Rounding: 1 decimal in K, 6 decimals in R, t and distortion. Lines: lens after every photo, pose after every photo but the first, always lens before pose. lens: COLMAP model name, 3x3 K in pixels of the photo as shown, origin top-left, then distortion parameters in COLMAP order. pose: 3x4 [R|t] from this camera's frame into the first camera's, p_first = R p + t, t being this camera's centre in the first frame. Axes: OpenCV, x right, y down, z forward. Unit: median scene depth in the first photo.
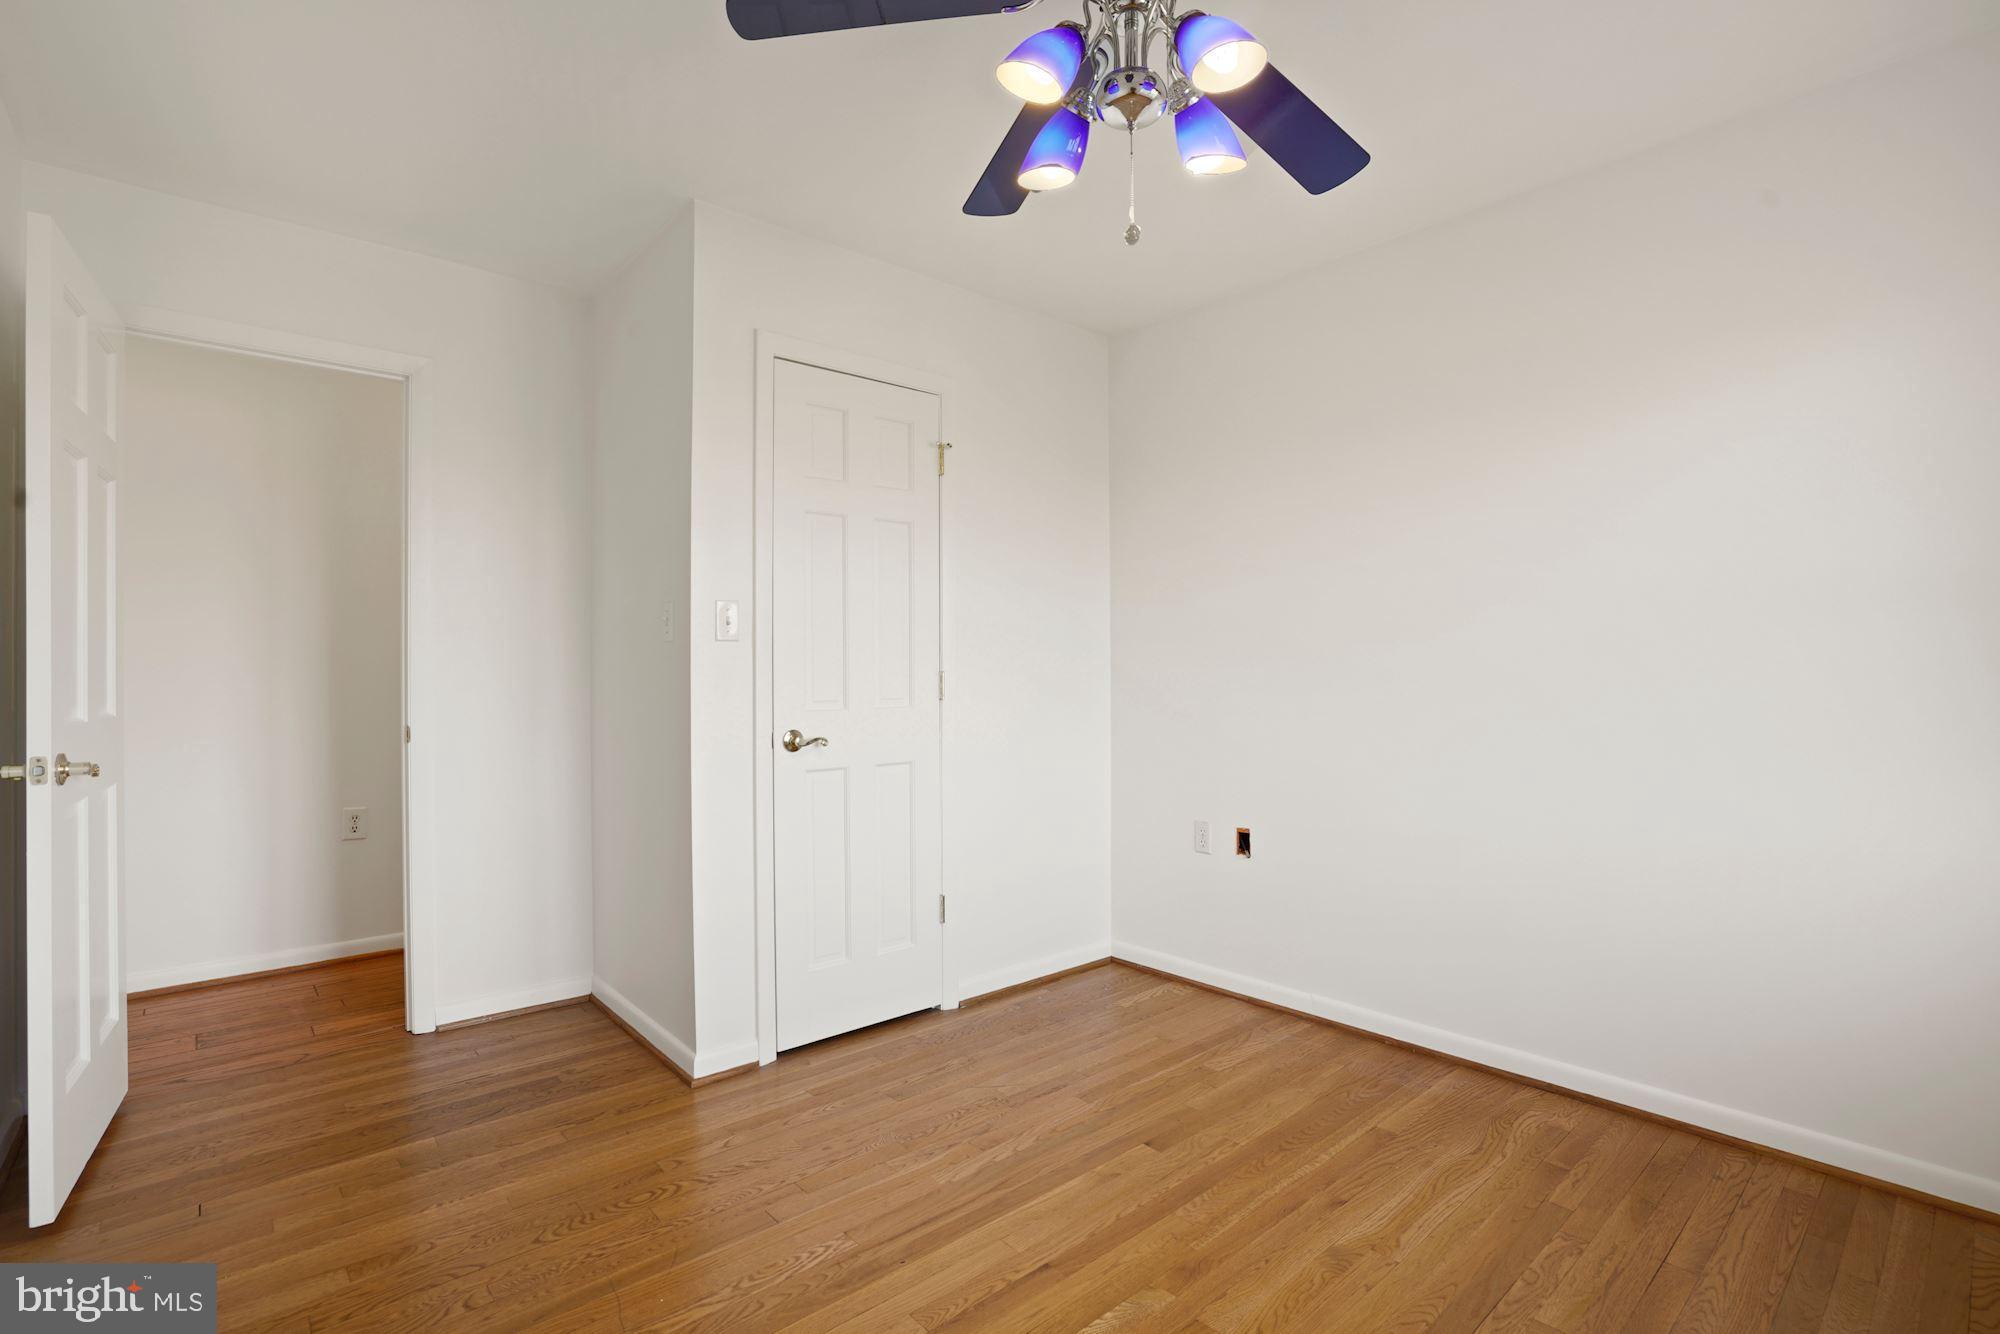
lens RADIAL K [[942.7, 0, 995.9], [0, 942.7, 665.3], [0, 0, 1]] dist [-0.028878, 0.006214]
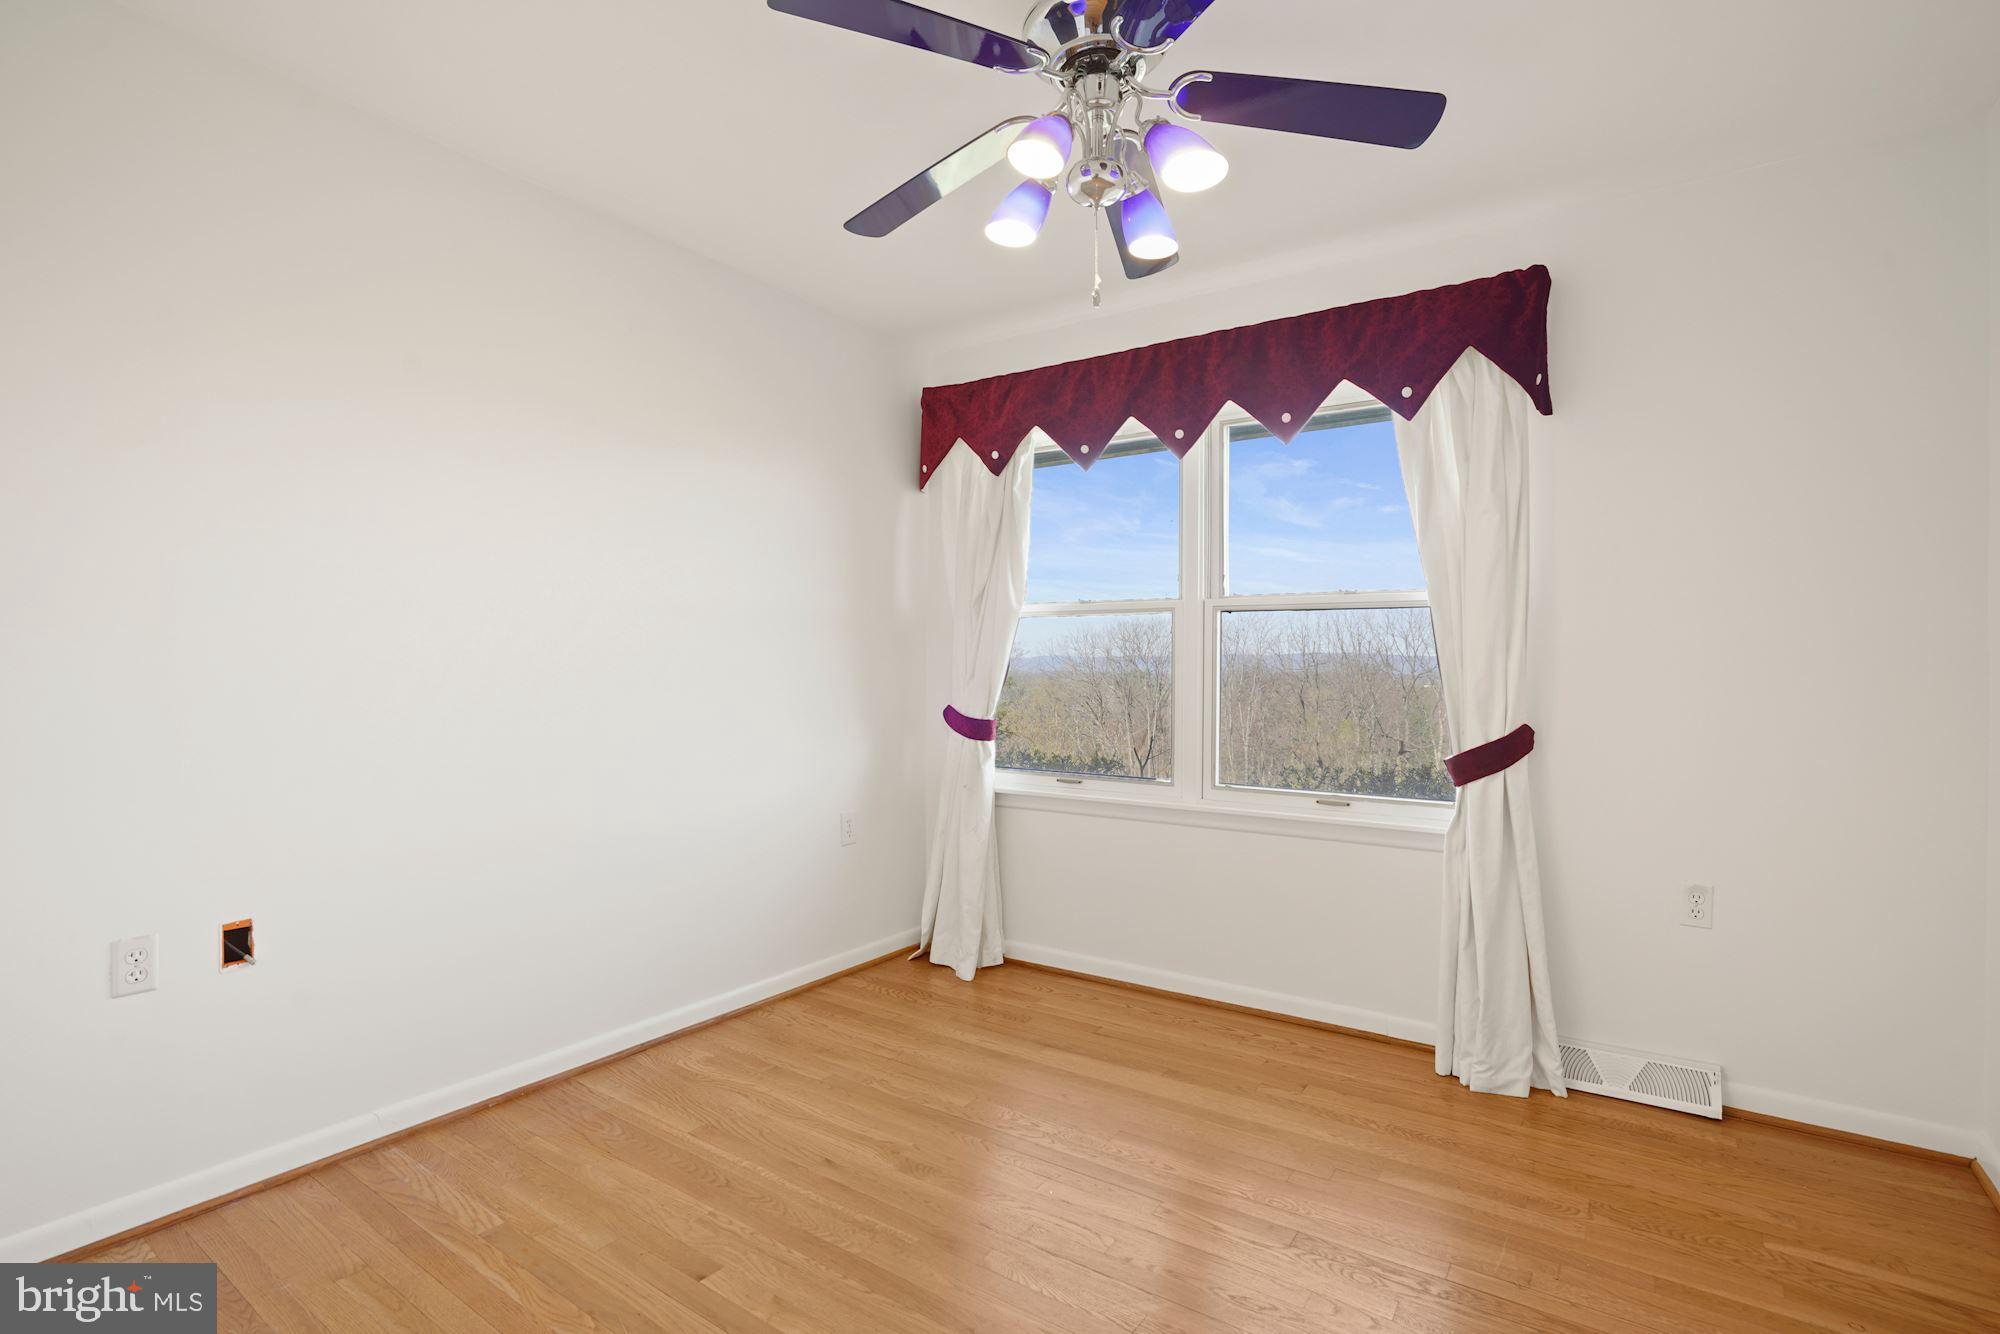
lens RADIAL K [[942.7, 0, 995.8], [0, 942.7, 672.2], [0, 0, 1]] dist [-0.028878, 0.006214]
pose [[-0.230542, 0.001288, 0.973061, -0.585120], [-0.004569, 0.999987, -0.002406, 0.010684], [-0.973052, -0.005001, -0.230533, 0.856690]]
